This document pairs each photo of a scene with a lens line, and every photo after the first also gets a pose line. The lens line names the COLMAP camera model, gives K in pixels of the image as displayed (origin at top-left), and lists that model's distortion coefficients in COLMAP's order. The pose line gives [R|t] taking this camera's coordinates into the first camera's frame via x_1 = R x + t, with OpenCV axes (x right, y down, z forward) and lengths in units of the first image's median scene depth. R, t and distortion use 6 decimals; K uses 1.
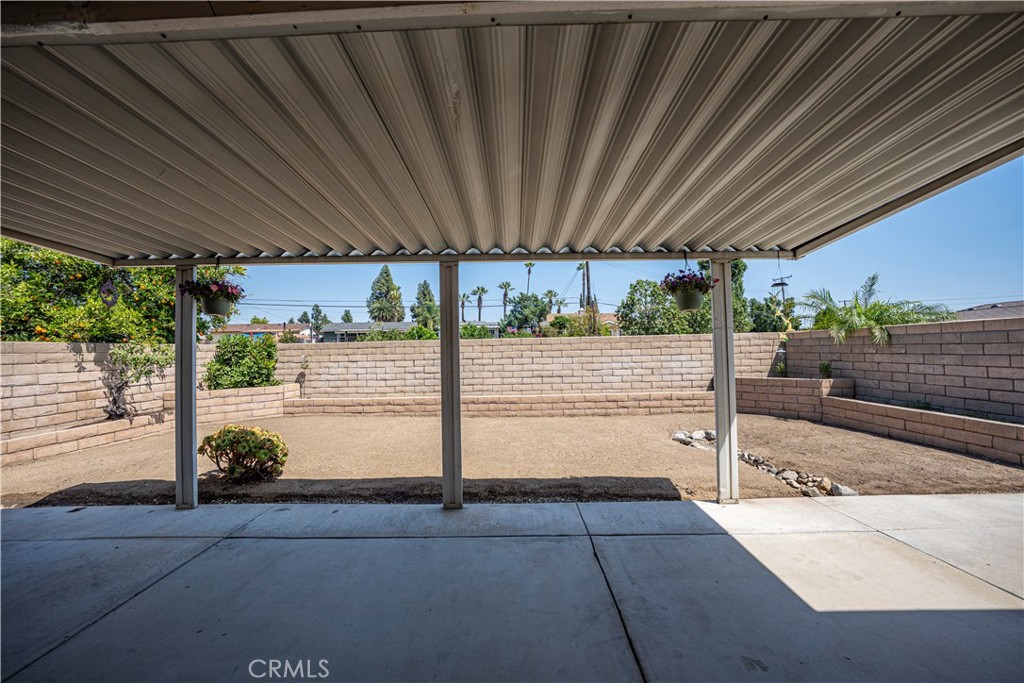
lens RADIAL K [[352.4, 0, 508.5], [0, 352.4, 341.6], [0, 0, 1]] dist [-0.026222, 0.005560]
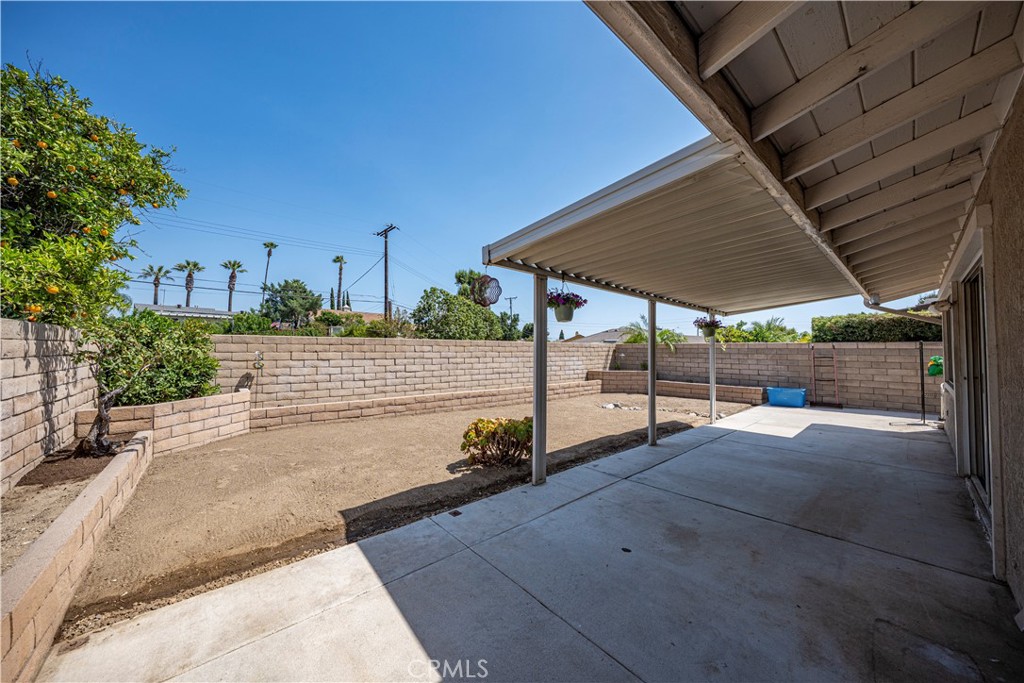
lens RADIAL K [[352.4, 0, 508.5], [0, 352.4, 341.6], [0, 0, 1]] dist [-0.026222, 0.005560]
pose [[0.754446, 0.039632, 0.655165, -0.727538], [-0.038349, 0.999132, -0.016279, 0.010199], [-0.655241, -0.012843, 0.755311, 0.069956]]
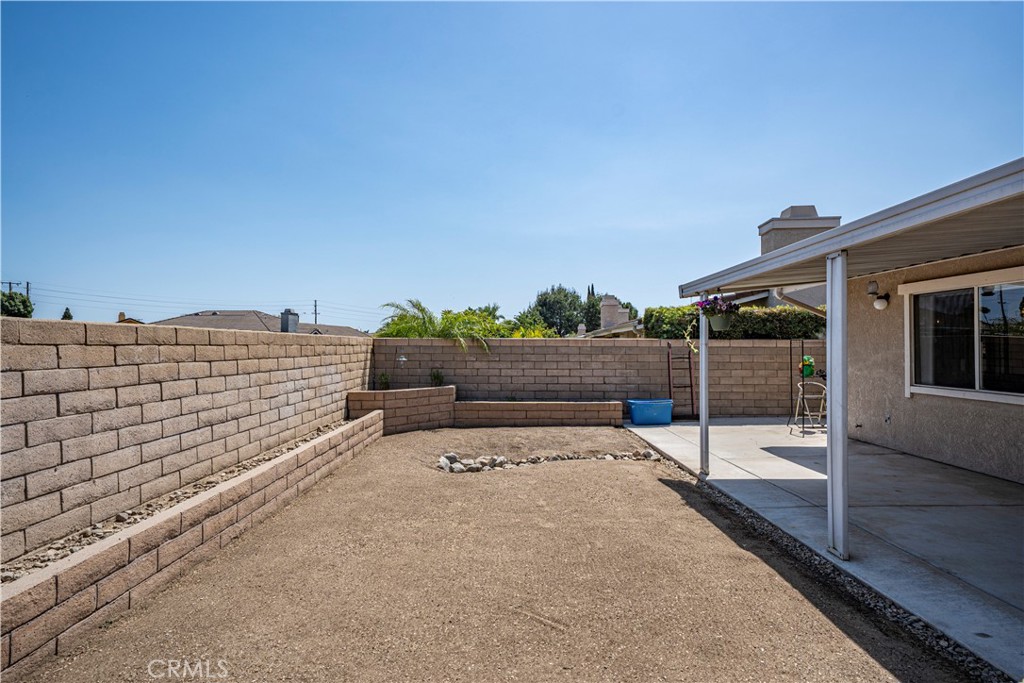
lens RADIAL K [[510.0, 0, 504.6], [0, 510.0, 341.5], [0, 0, 1]] dist [-0.001044, 0.006172]
pose [[-0.011931, 0.030071, 0.999477, -0.538355], [-0.027203, 0.999168, -0.030386, 0.013897], [-0.999559, -0.027551, -0.011103, 0.718599]]
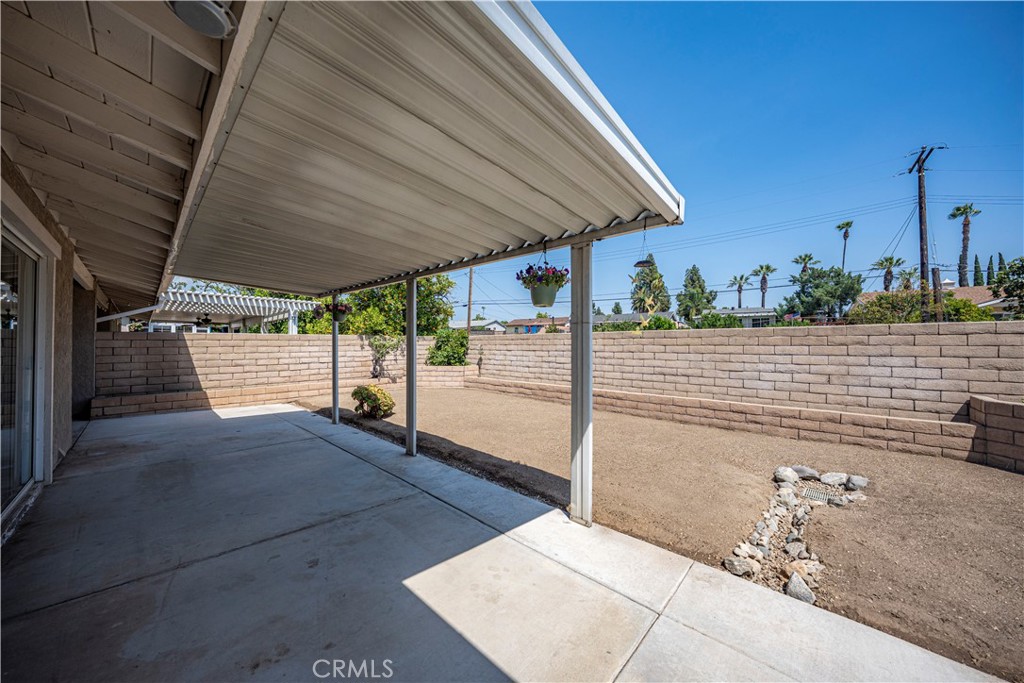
lens RADIAL K [[352.4, 0, 508.5], [0, 352.4, 341.6], [0, 0, 1]] dist [-0.026222, 0.005560]
pose [[0.738166, 0.015700, -0.674436, 0.428568], [0.002131, 0.999670, 0.025603, -0.006539], [0.674616, -0.020337, 0.737889, 0.092047]]
